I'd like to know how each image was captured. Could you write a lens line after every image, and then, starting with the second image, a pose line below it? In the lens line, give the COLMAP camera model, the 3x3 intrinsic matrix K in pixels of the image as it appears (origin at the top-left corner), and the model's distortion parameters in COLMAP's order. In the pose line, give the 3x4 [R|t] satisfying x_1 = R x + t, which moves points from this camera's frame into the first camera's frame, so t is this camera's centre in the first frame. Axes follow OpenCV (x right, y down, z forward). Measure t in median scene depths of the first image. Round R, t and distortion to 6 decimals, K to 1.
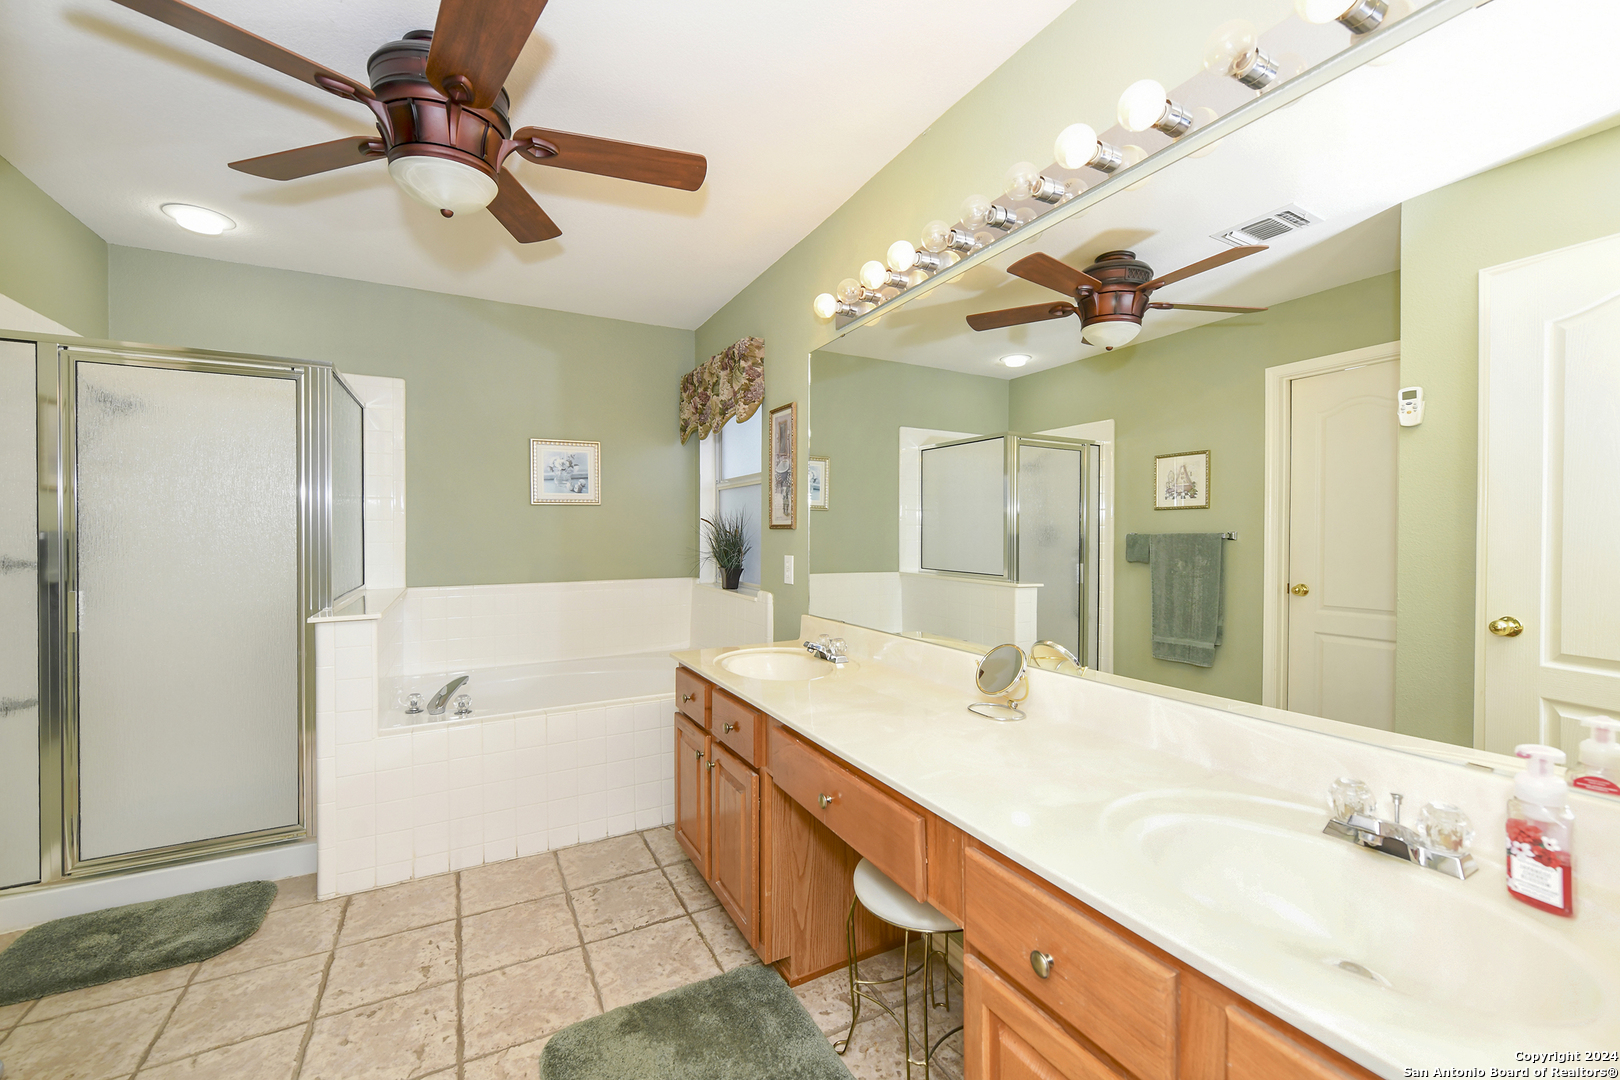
lens RADIAL K [[648.2, 0, 808.7], [0, 648.2, 536.7], [0, 0, 1]] dist [-0.002947, 0.000233]
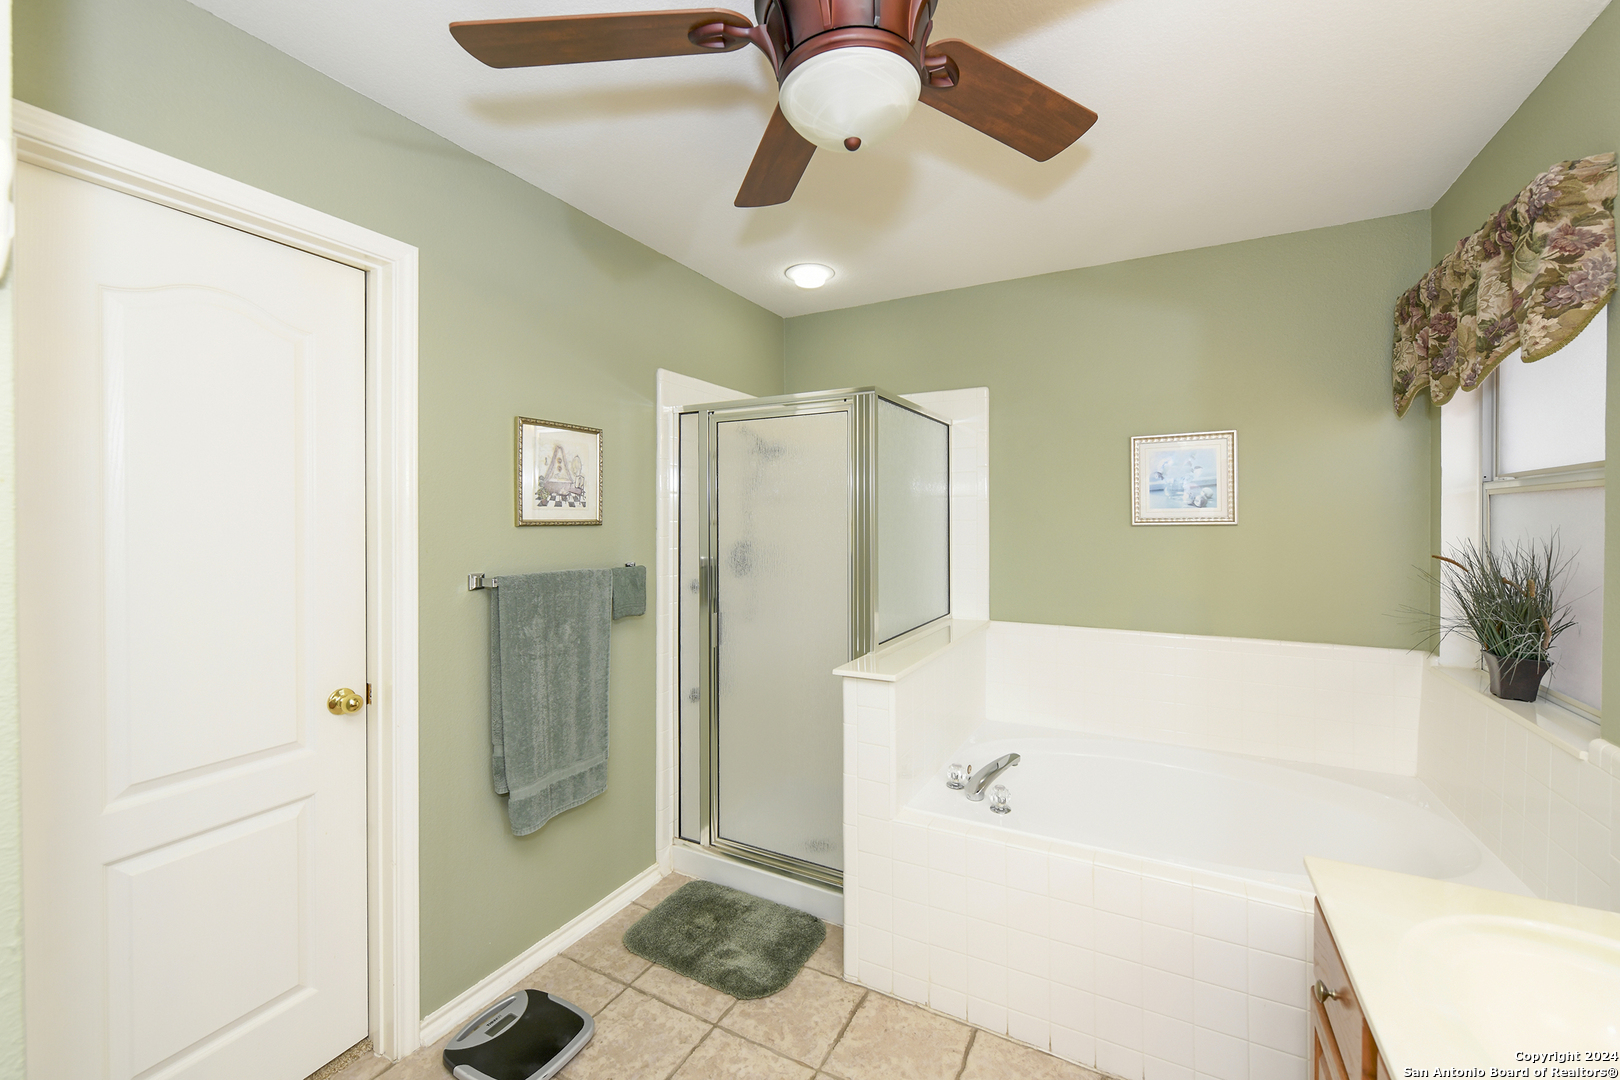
lens RADIAL K [[648.2, 0, 834.5], [0, 648.2, 520.2], [0, 0, 1]] dist [-0.002947, 0.000233]
pose [[0.564471, 0.002779, -0.825448, -0.007691], [-0.004983, 0.999988, -0.000041, -0.058816], [0.825438, 0.004136, 0.564478, 0.325439]]
